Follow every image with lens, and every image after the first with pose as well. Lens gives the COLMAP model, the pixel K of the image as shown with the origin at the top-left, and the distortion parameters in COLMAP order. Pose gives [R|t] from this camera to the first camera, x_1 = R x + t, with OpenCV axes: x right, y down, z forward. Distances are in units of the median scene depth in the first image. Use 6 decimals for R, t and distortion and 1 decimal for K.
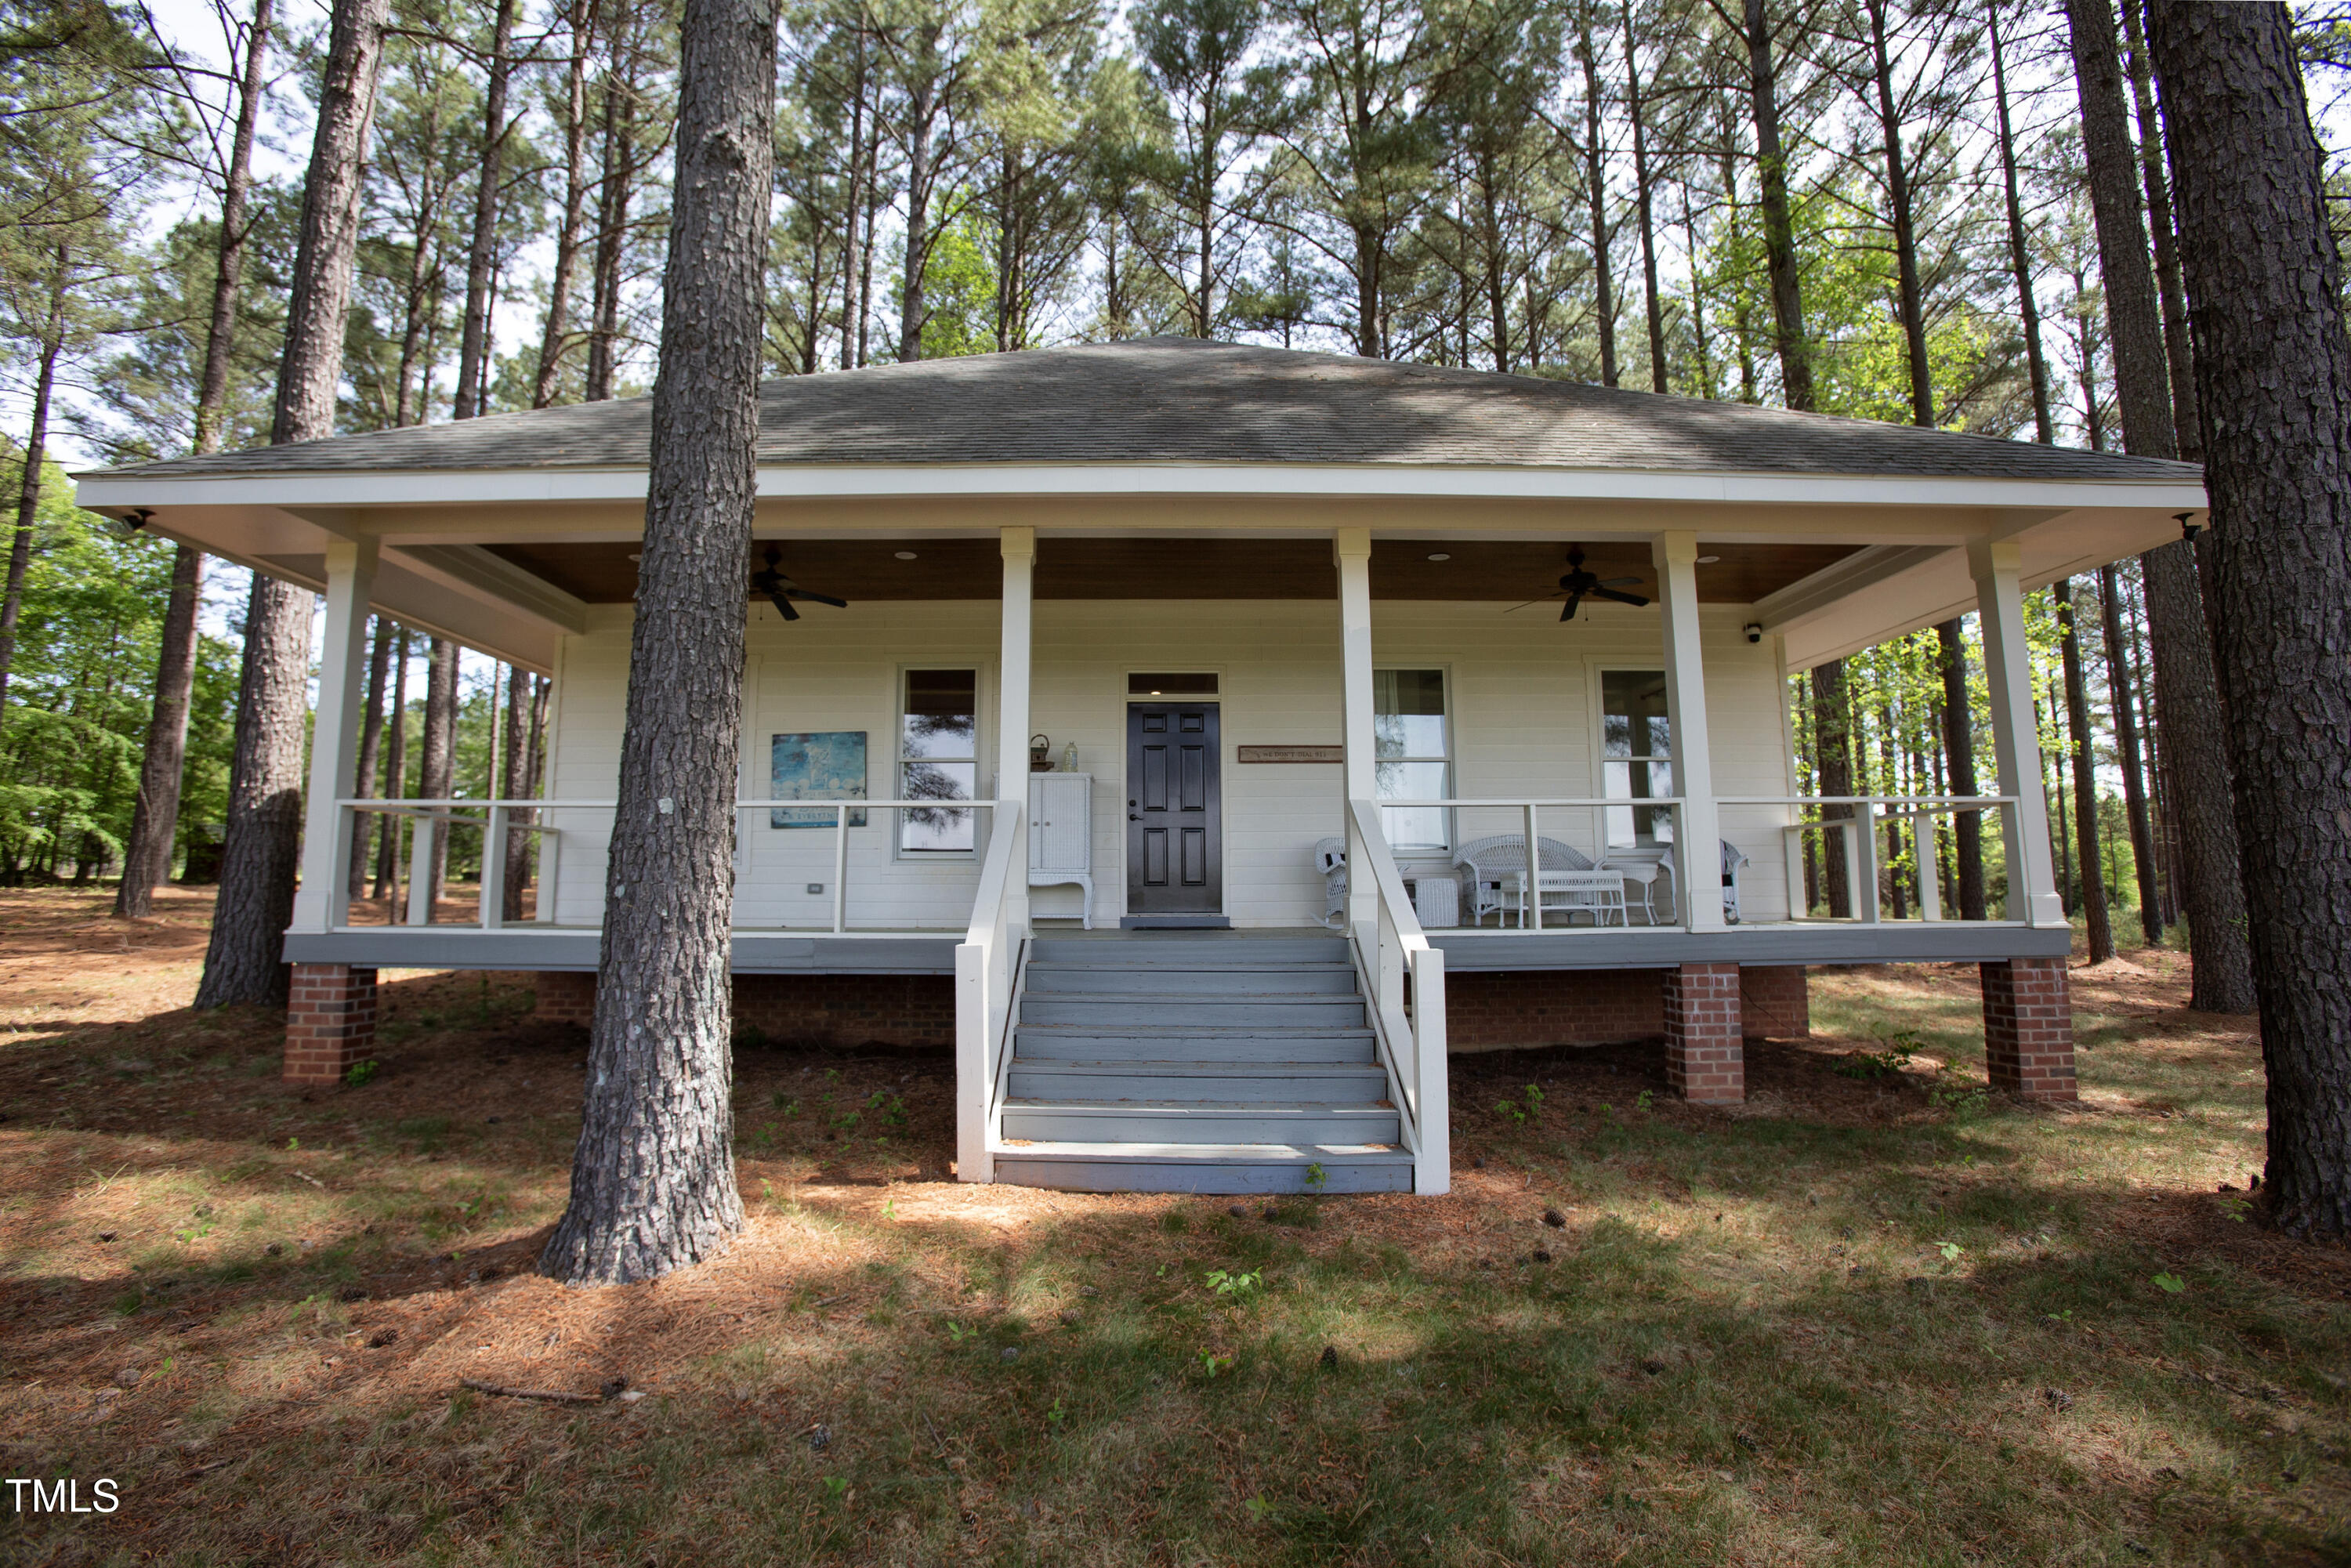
lens RADIAL K [[1040.7, 0, 1178.0], [0, 1040.7, 760.5], [0, 0, 1]] dist [-0.029639, 0.000127]
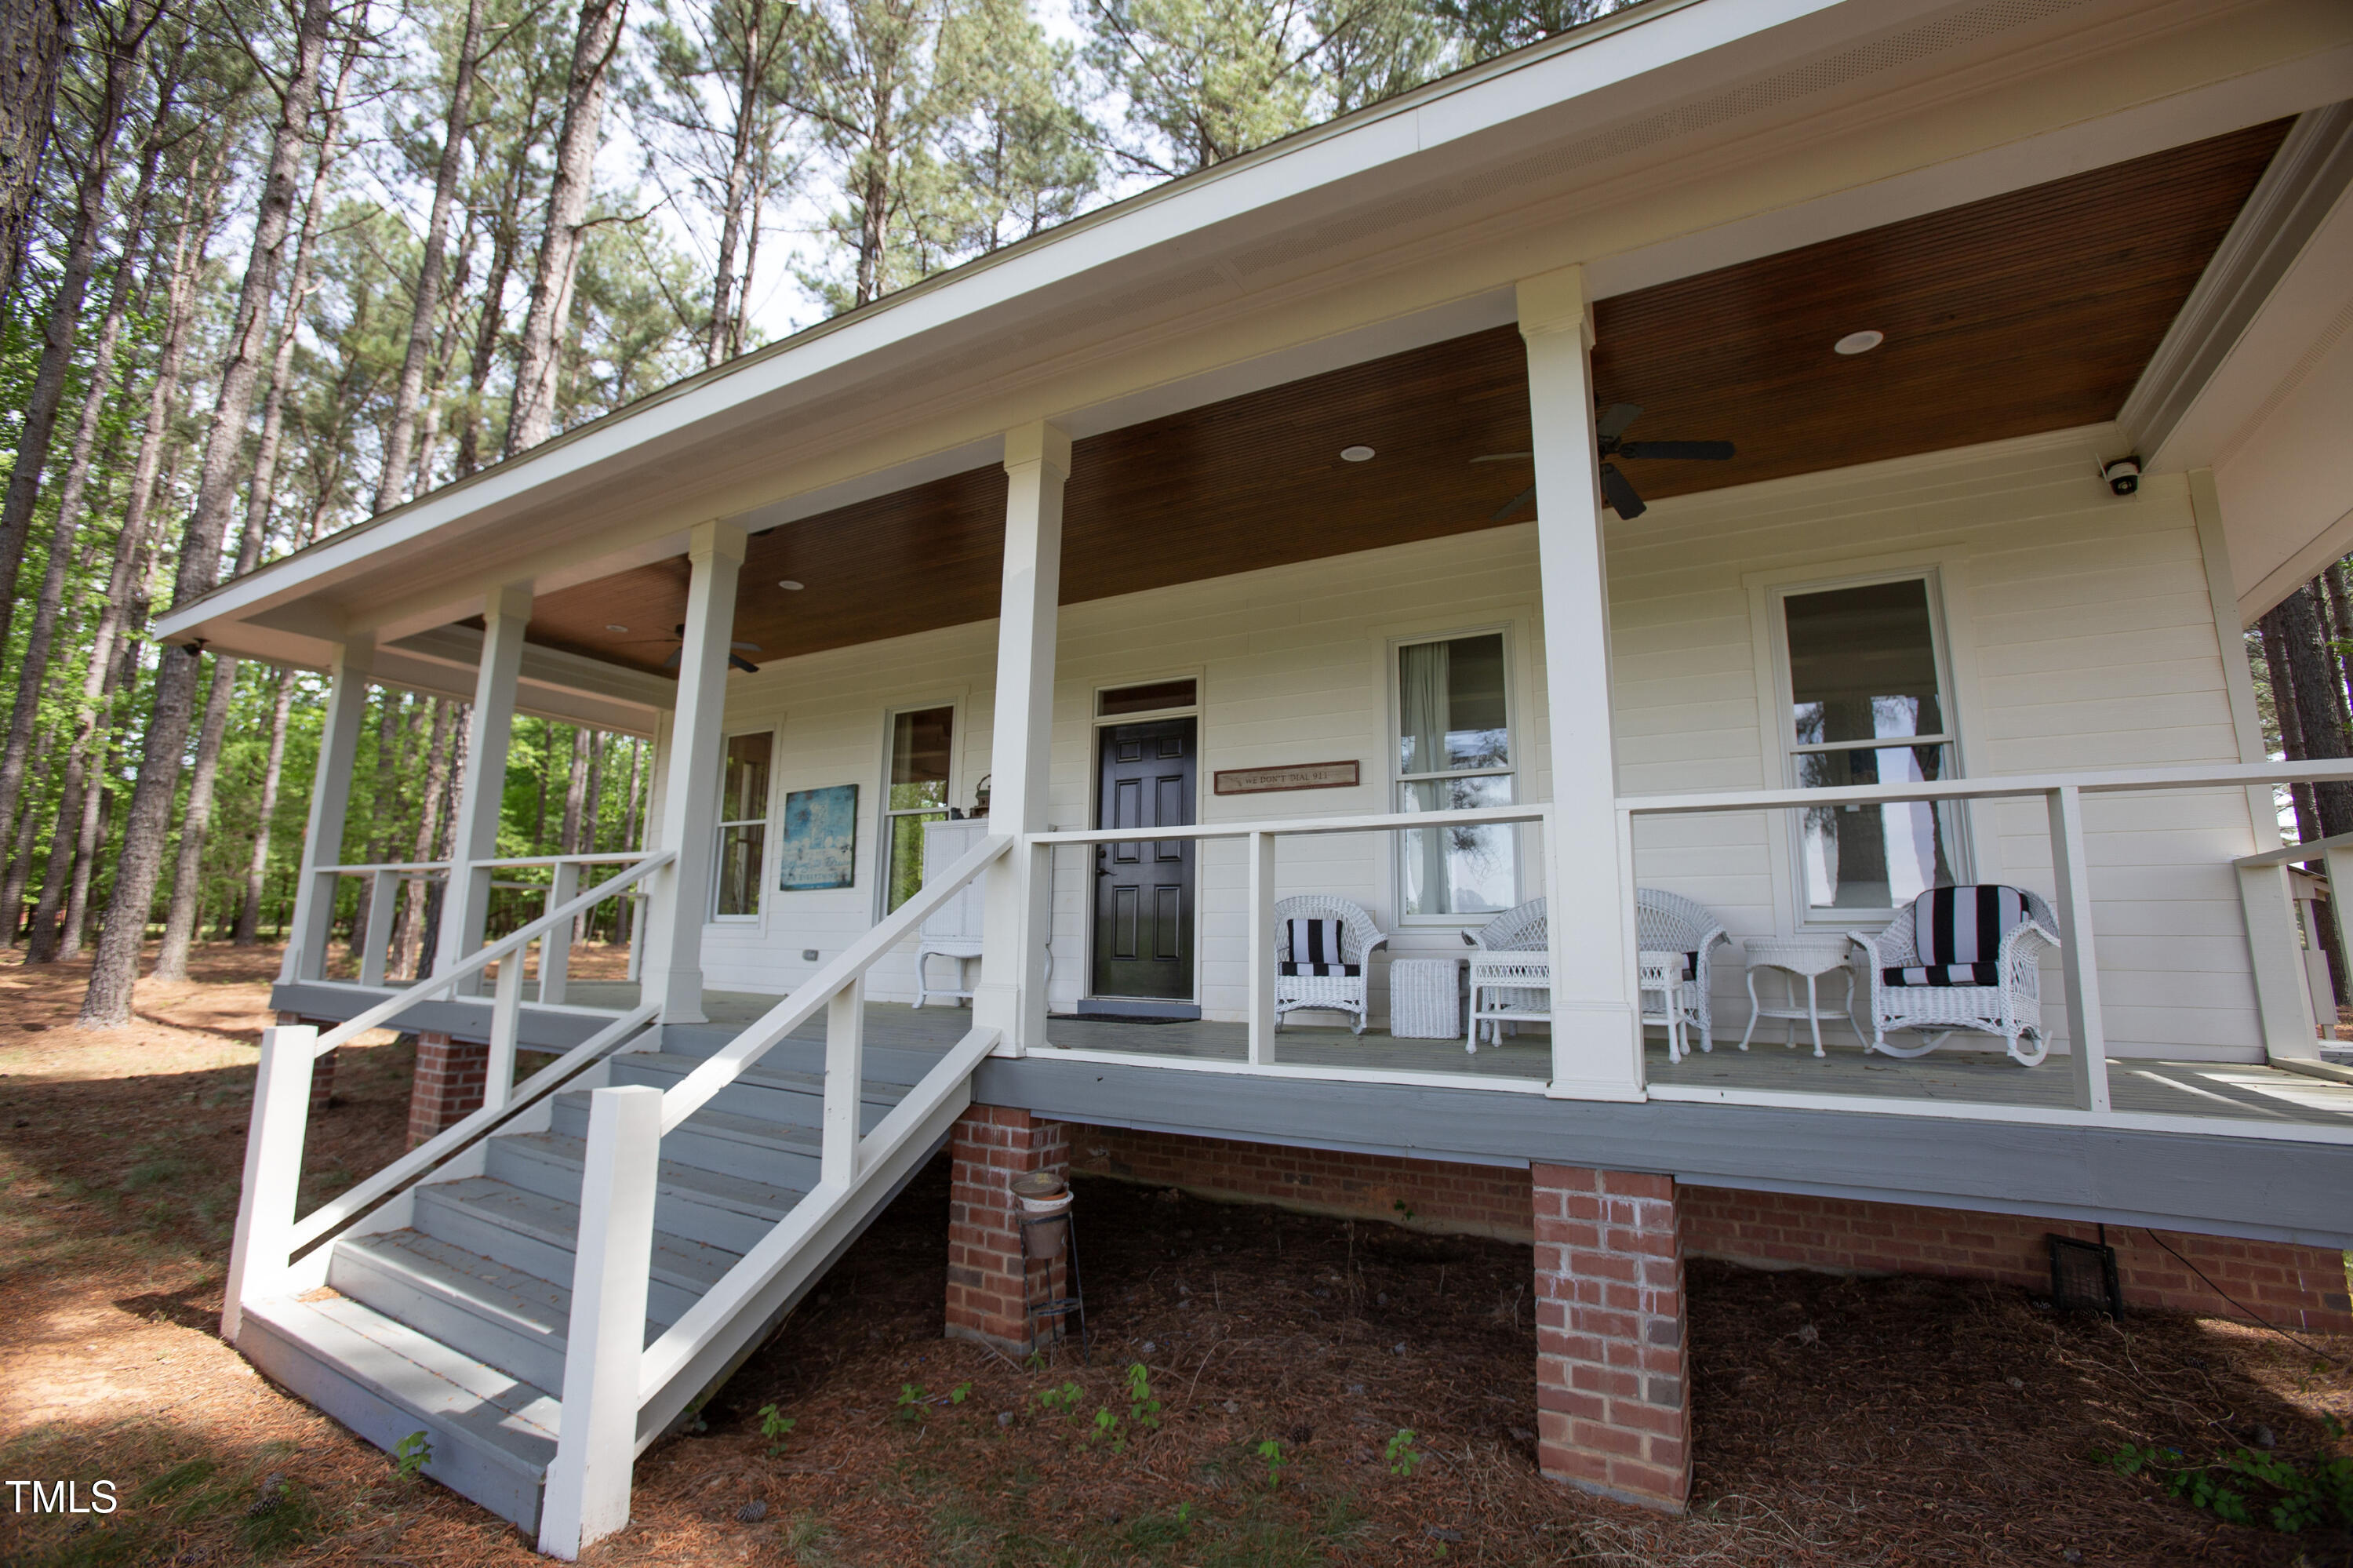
lens RADIAL K [[1041.7, 0, 1179.0], [0, 1041.7, 760.5], [0, 0, 1]] dist [-0.029639, 0.000127]
pose [[0.857302, -0.075251, -0.509285, 0.422418], [0.044799, 0.996411, -0.071816, 0.030589], [0.512862, 0.038753, 0.857596, 0.360531]]
